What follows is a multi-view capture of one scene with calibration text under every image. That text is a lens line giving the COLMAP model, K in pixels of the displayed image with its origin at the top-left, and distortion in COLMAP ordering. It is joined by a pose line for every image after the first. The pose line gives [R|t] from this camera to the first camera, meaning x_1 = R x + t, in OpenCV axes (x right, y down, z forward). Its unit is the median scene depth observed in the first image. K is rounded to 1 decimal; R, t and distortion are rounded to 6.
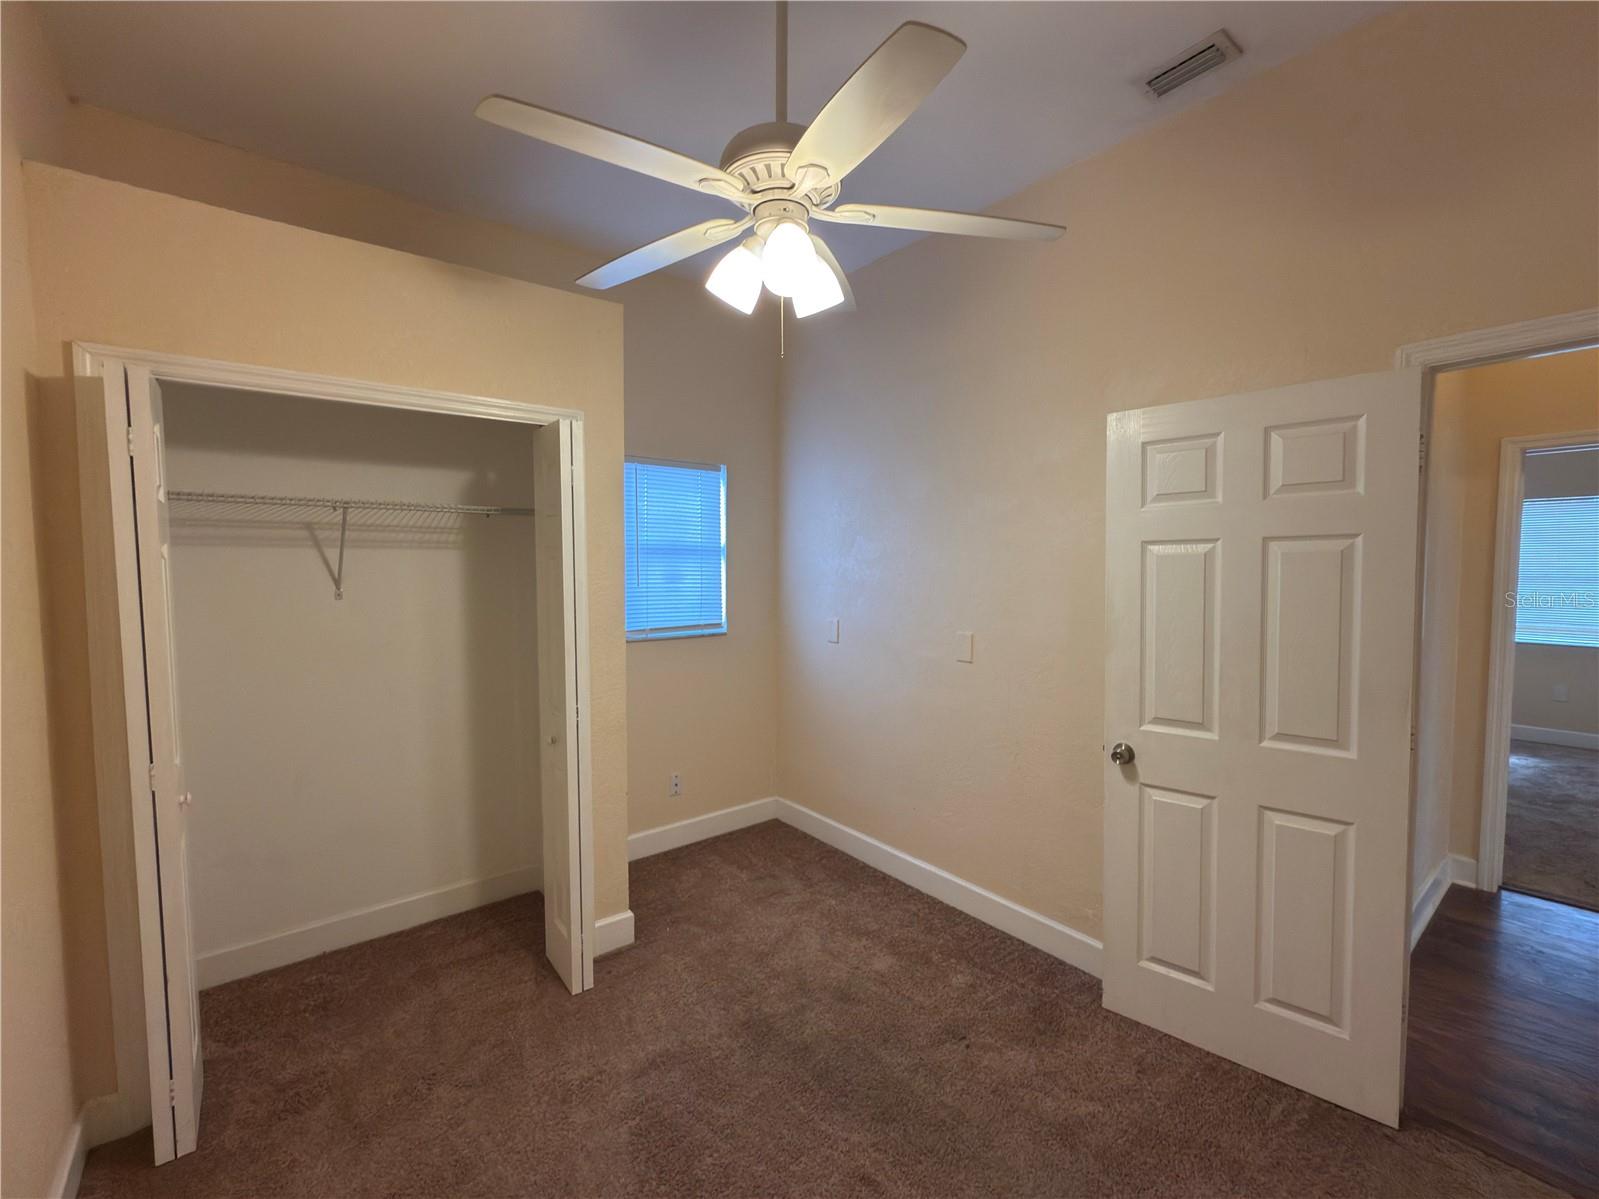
lens RADIAL K [[680.1, 0, 799.5], [0, 680.1, 599.5], [0, 0, 1]] dist [-0.000527, -0.000002]
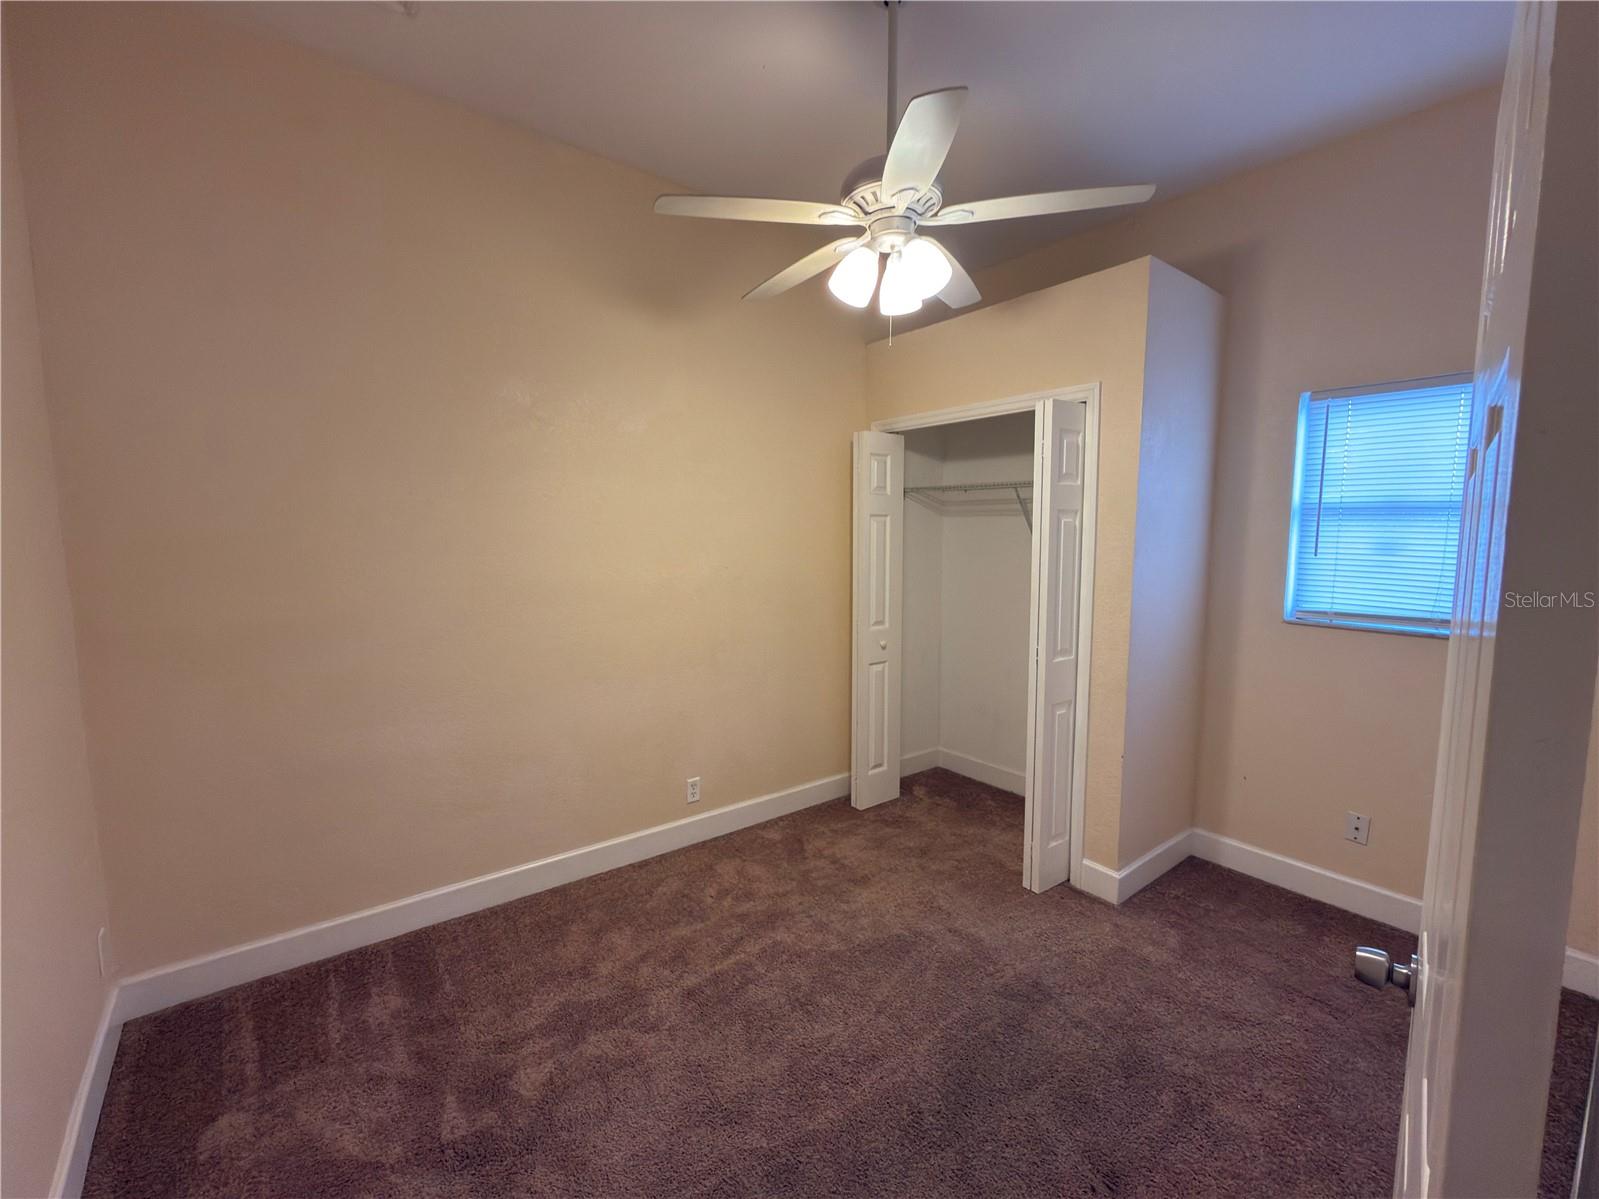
lens RADIAL K [[680.1, 0, 799.5], [0, 680.1, 599.5], [0, 0, 1]] dist [-0.000527, -0.000002]
pose [[-0.016062, 0.102221, -0.994632, 0.780140], [-0.062141, 0.992735, 0.103029, -0.019051], [0.997938, 0.063462, -0.009593, 0.561824]]
